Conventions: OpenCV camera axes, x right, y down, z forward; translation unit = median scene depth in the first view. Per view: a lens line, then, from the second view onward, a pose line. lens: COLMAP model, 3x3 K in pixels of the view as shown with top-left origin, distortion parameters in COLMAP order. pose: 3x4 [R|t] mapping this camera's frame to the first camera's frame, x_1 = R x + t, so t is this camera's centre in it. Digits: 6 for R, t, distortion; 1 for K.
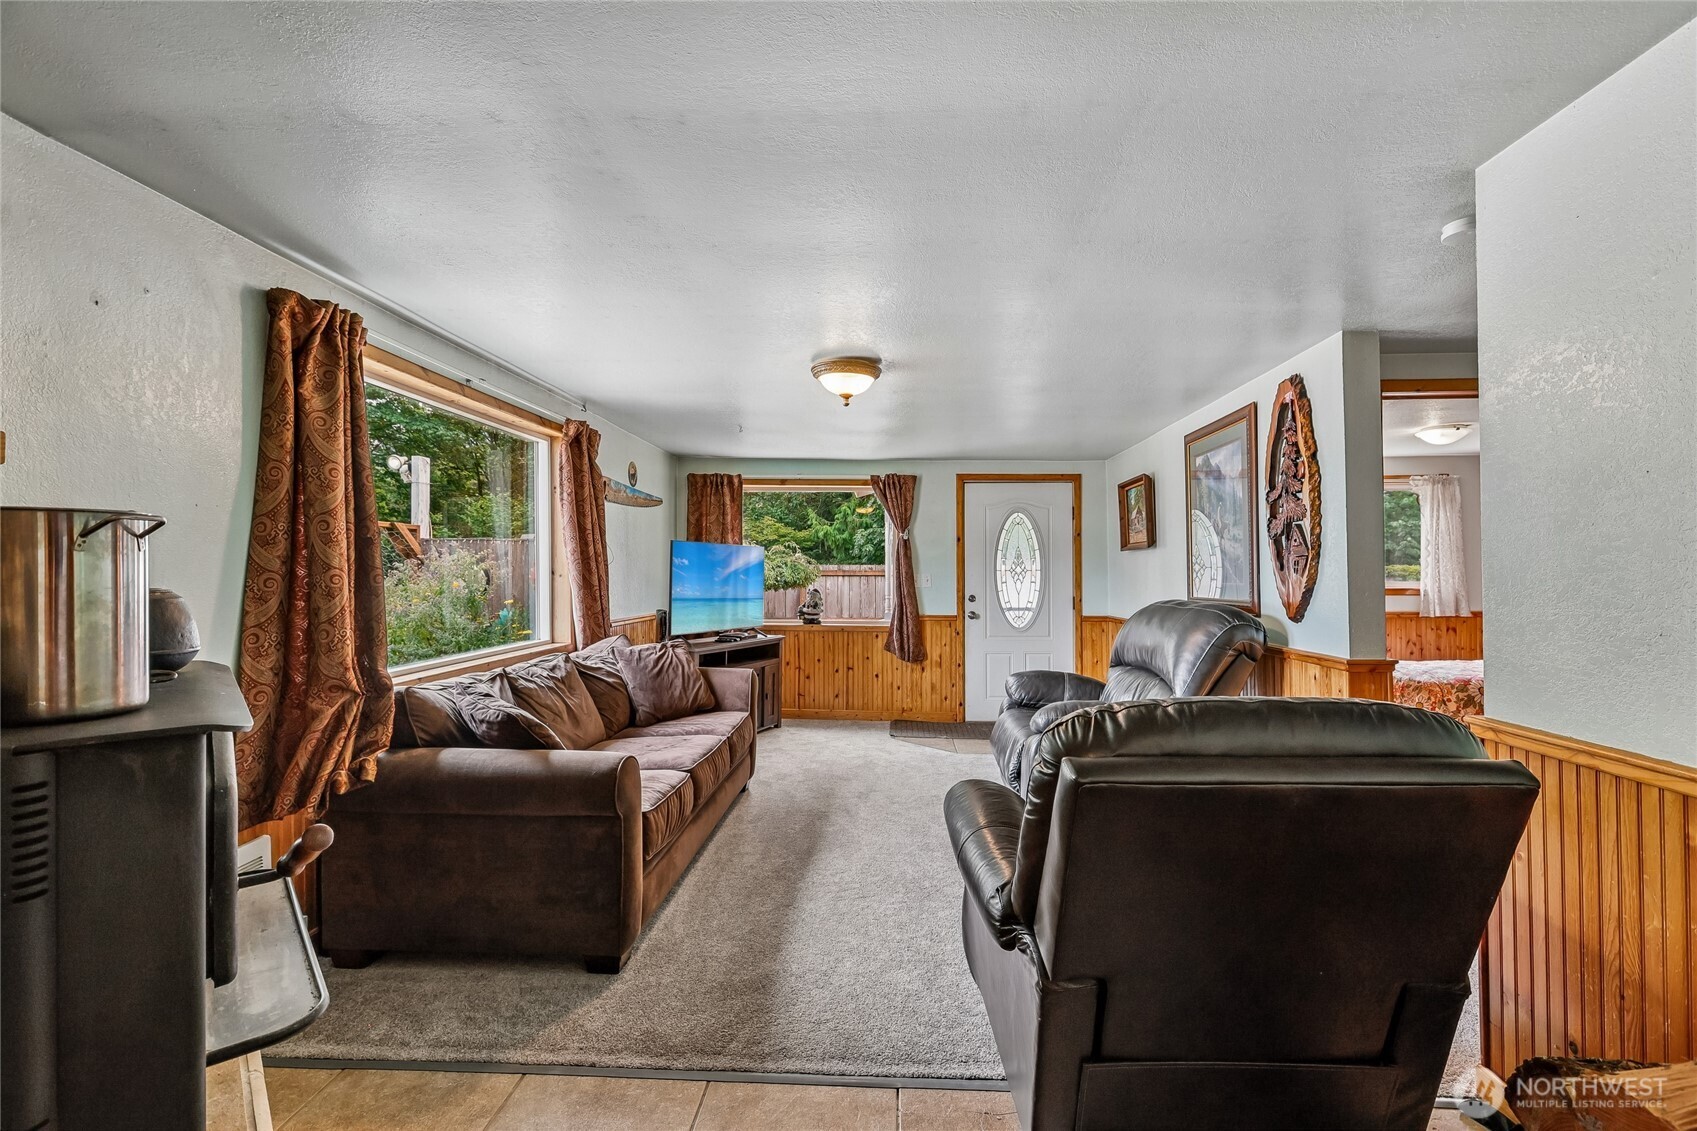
lens RADIAL K [[749.5, 0, 860.2], [0, 749.5, 566.3], [0, 0, 1]] dist [-0.004016, 0.002112]
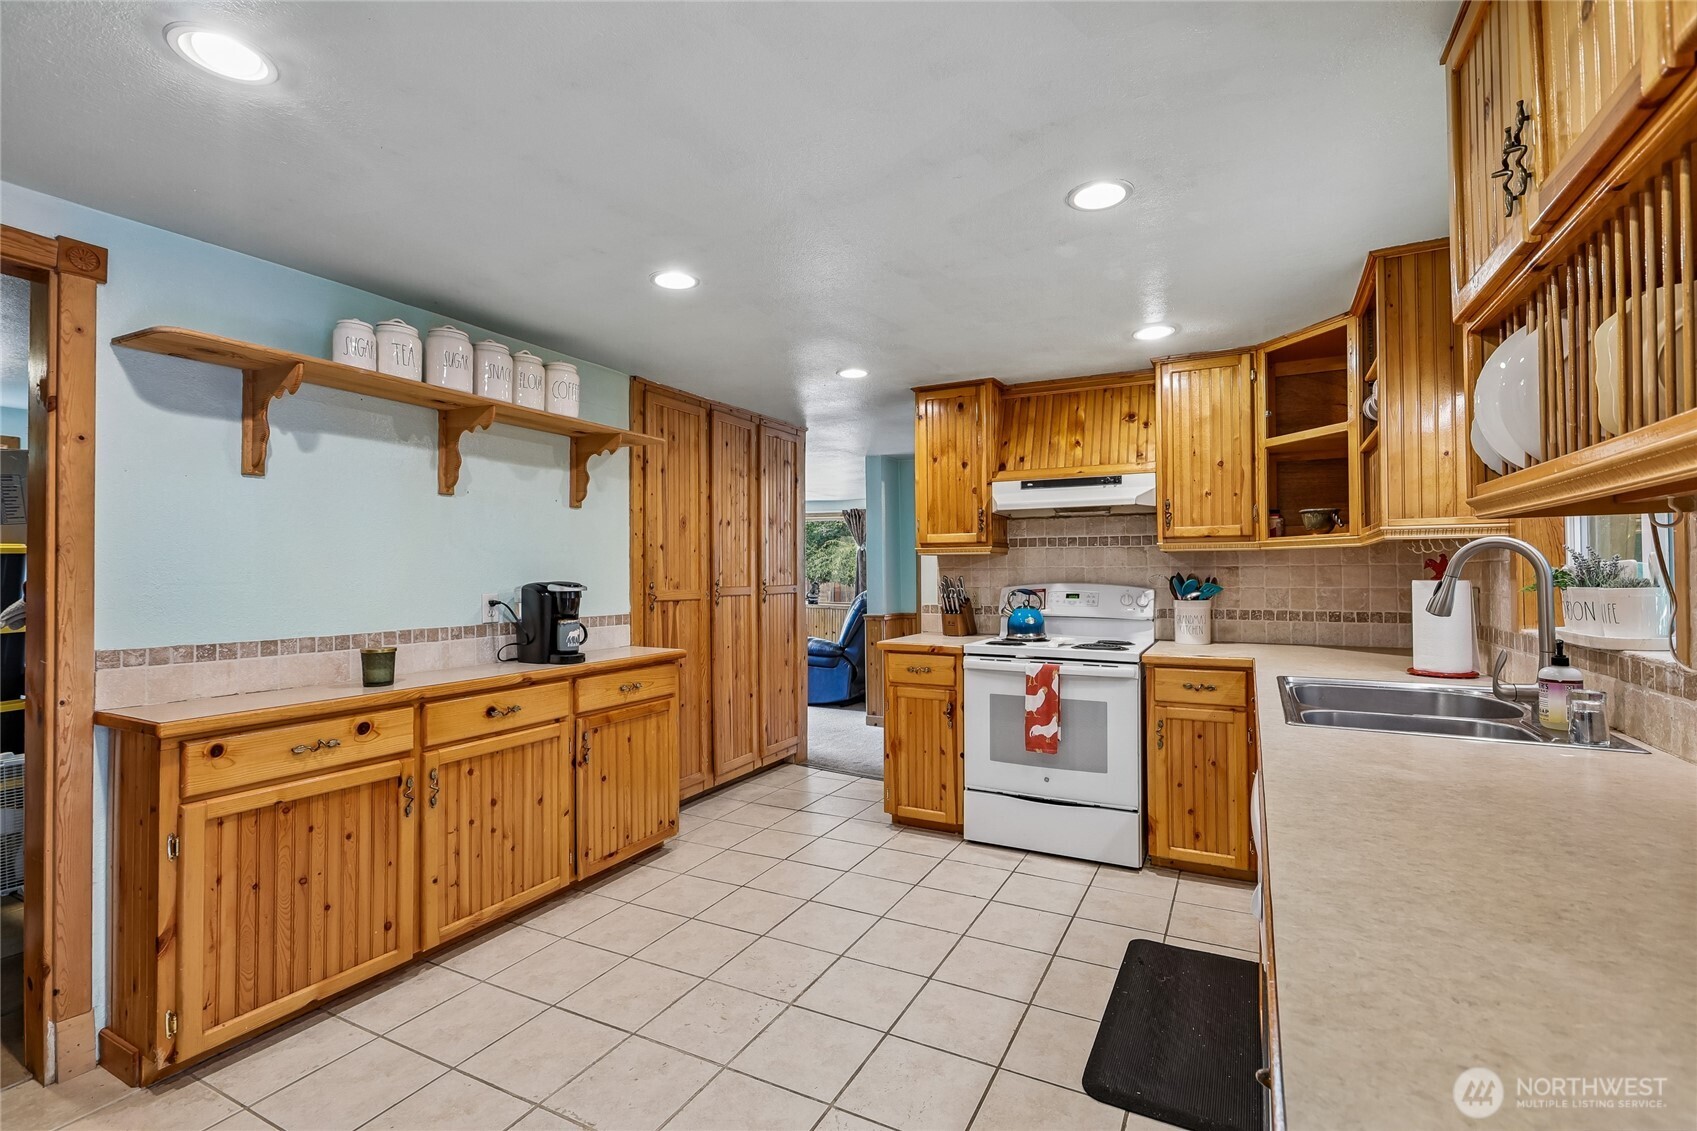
lens RADIAL K [[752.4, 0, 858.5], [0, 752.4, 565.6], [0, 0, 1]] dist [-0.010037, 0.006687]
pose [[0.911238, -0.002325, -0.411874, 0.705334], [0.003147, 0.999994, 0.001319, -0.006707], [0.411868, -0.002498, 0.911240, -0.432312]]
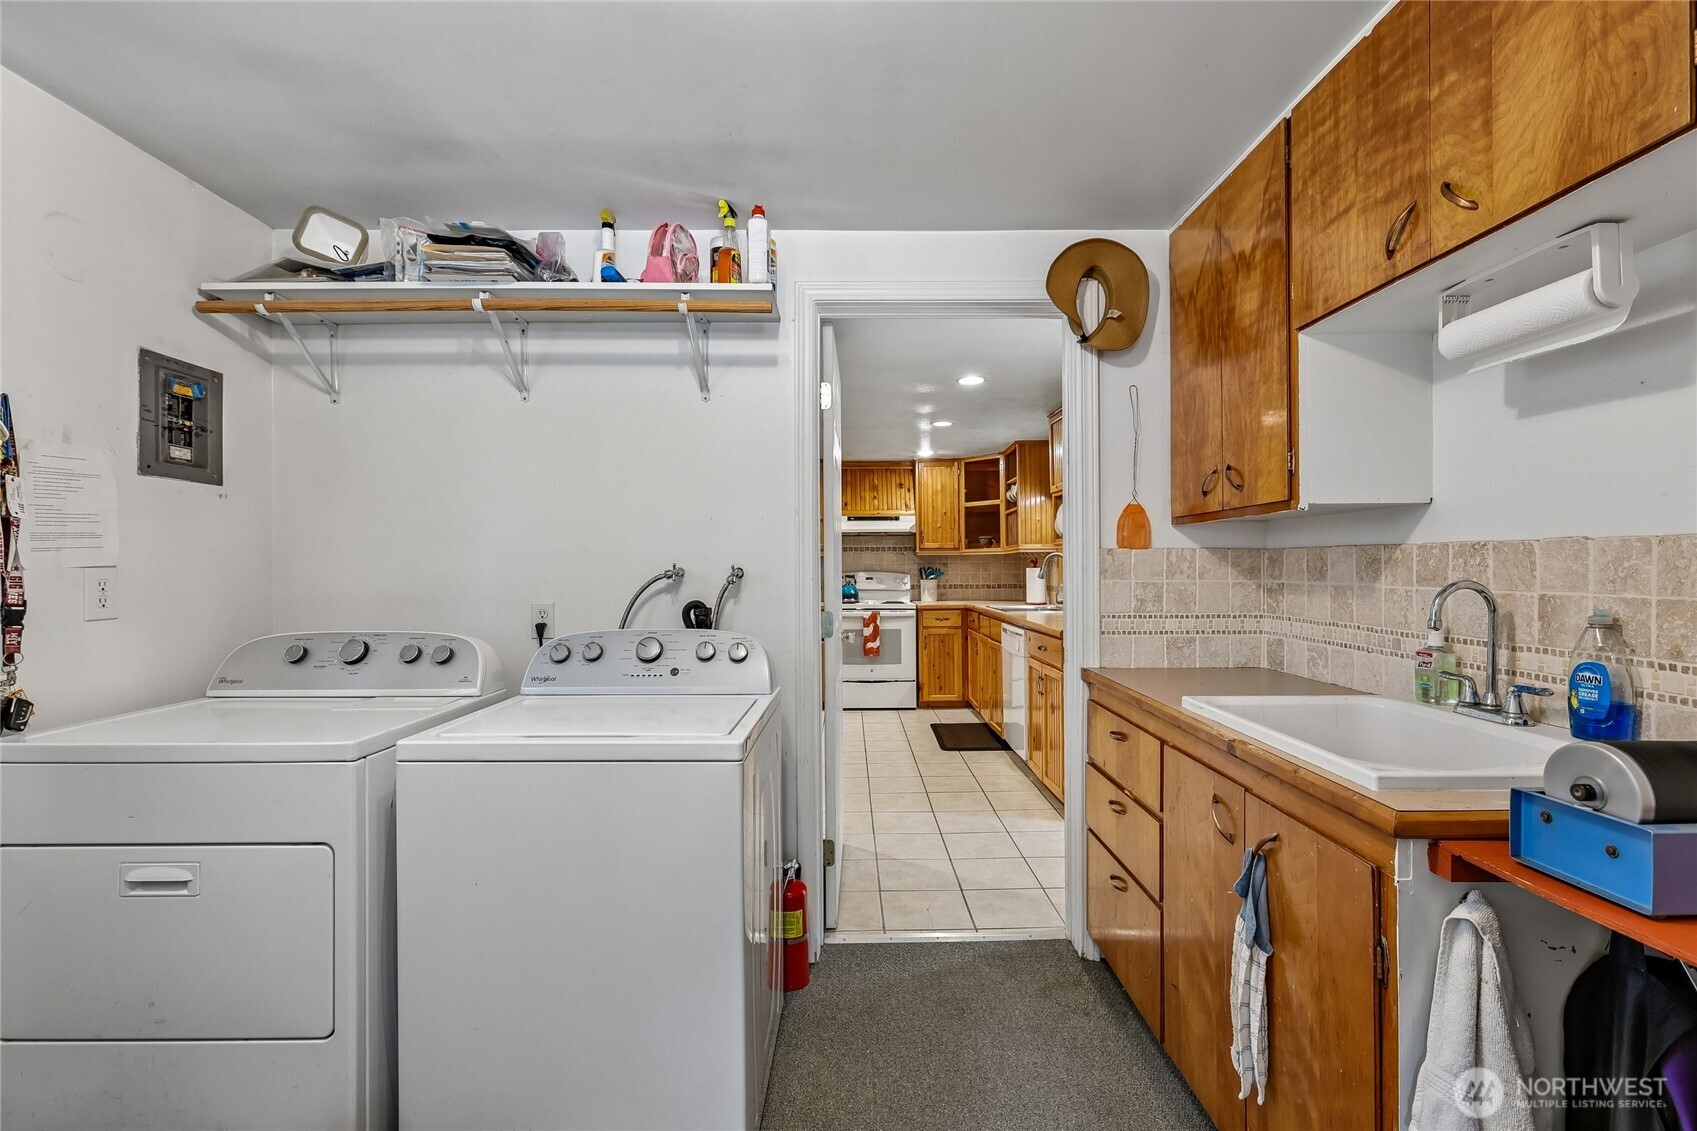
lens RADIAL K [[749.5, 0, 860.2], [0, 749.5, 566.3], [0, 0, 1]] dist [-0.004016, 0.002112]
pose [[0.997620, -0.001585, 0.068930, 0.522254], [0.001276, 0.999989, 0.004521, -0.004488], [-0.068936, -0.004423, 0.997611, -0.925451]]
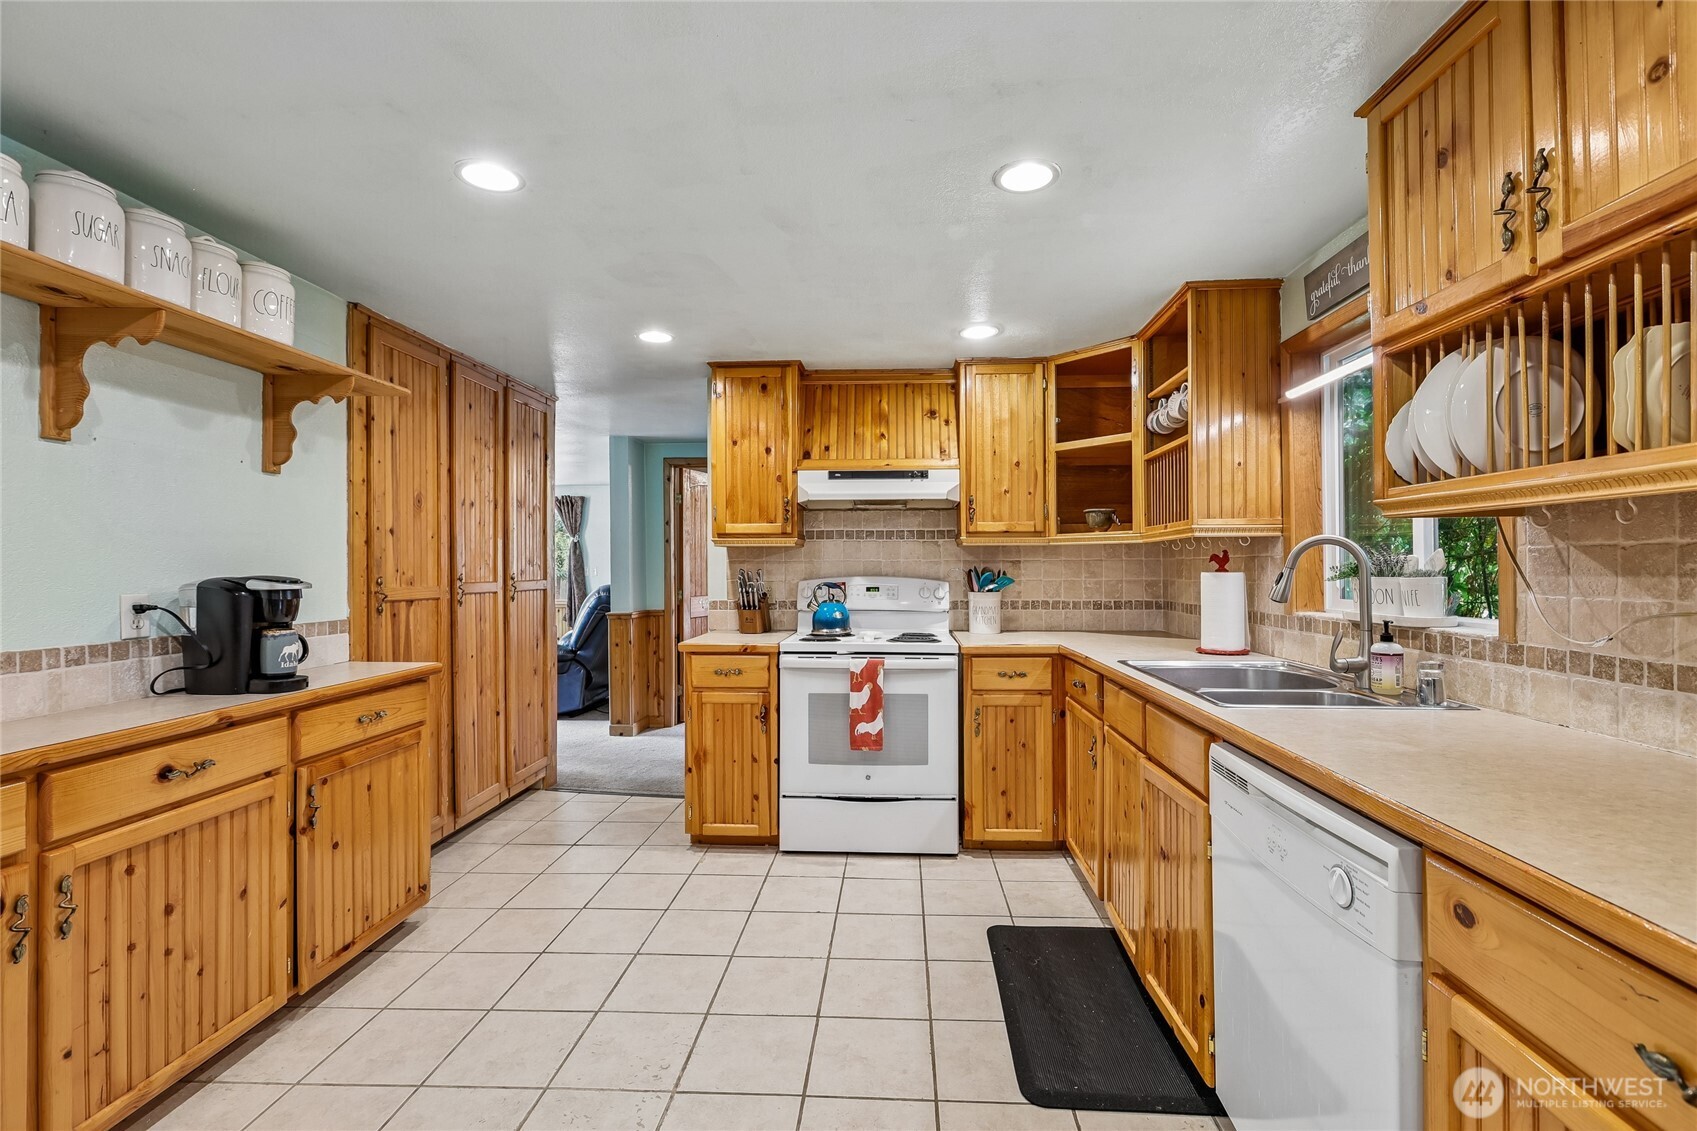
lens RADIAL K [[749.5, 0, 860.2], [0, 749.5, 566.3], [0, 0, 1]] dist [-0.004016, 0.002112]
pose [[0.999995, 0.003201, -0.000264, 0.603088], [-0.003198, 0.999954, 0.009067, -0.004803], [0.000293, -0.009066, 0.999959, -0.410237]]
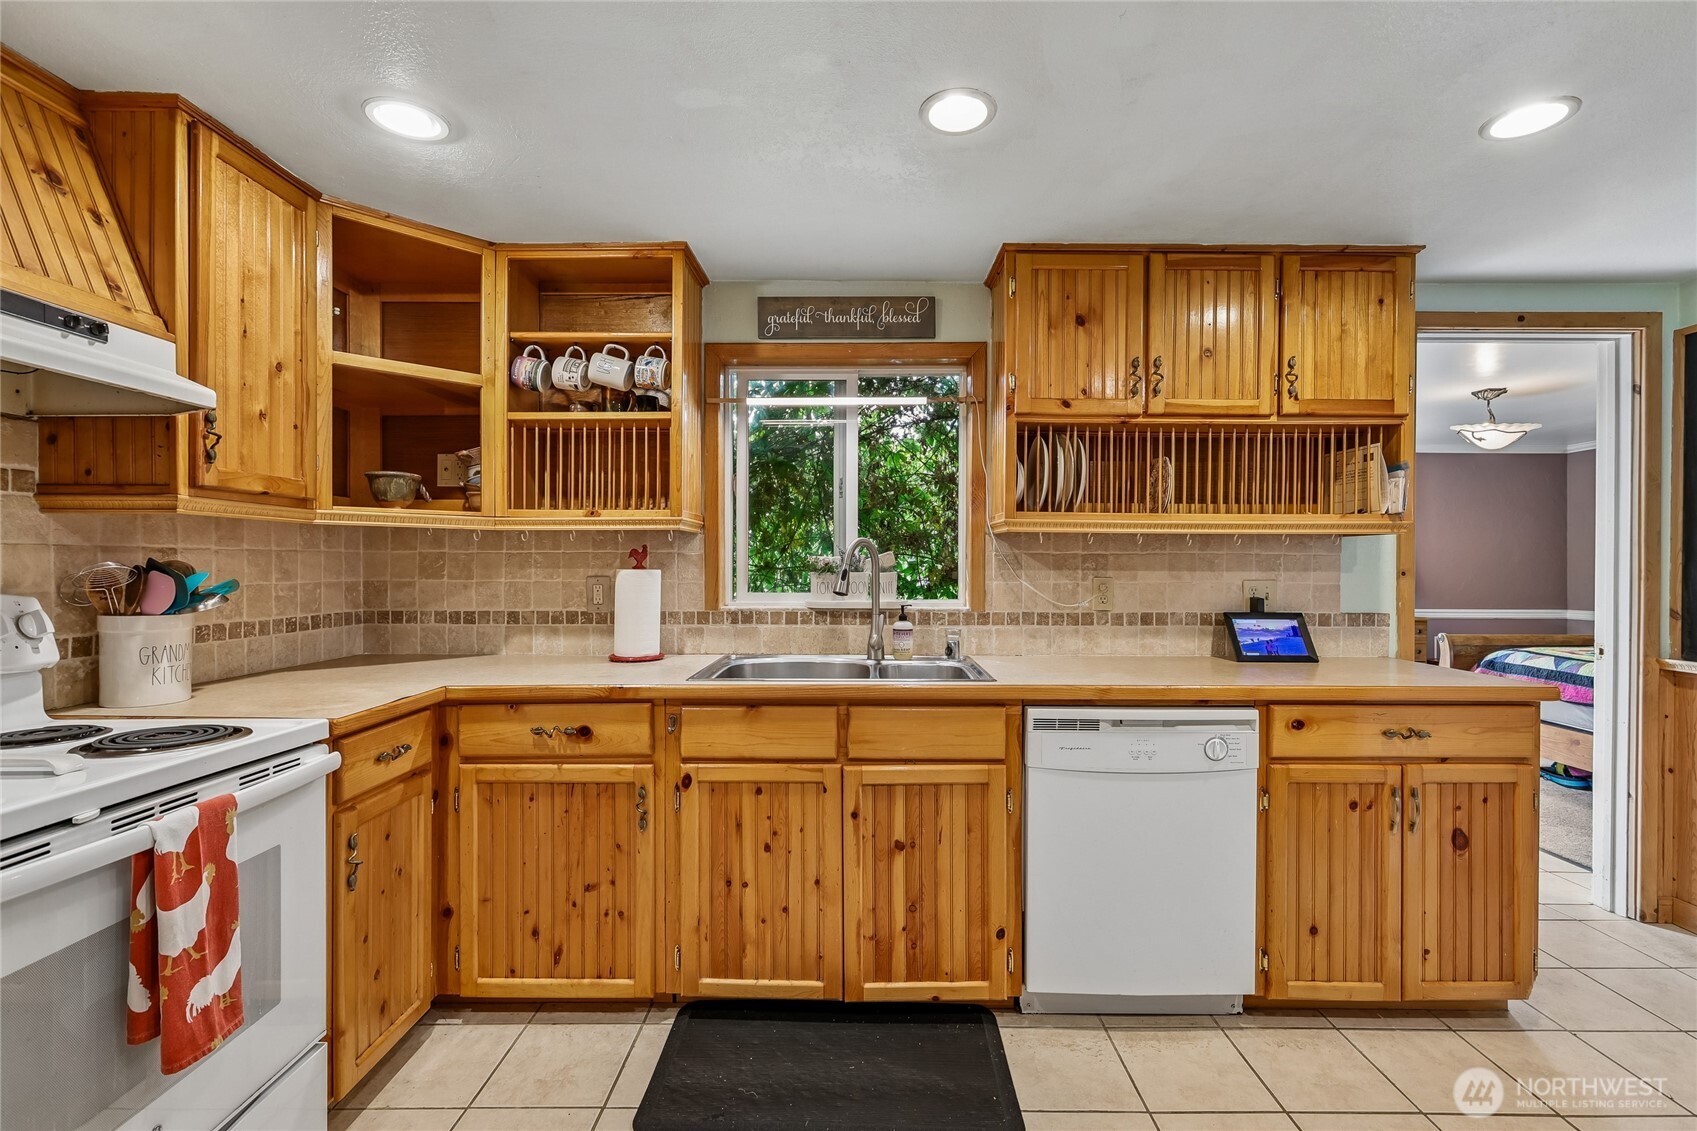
lens RADIAL K [[752.4, 0, 858.5], [0, 752.4, 565.6], [0, 0, 1]] dist [-0.010037, 0.006687]
pose [[-0.049527, 0.003891, 0.998765, 0.412522], [-0.013748, 0.999895, -0.004577, 0.000243], [-0.998678, -0.013958, -0.049468, -0.065314]]
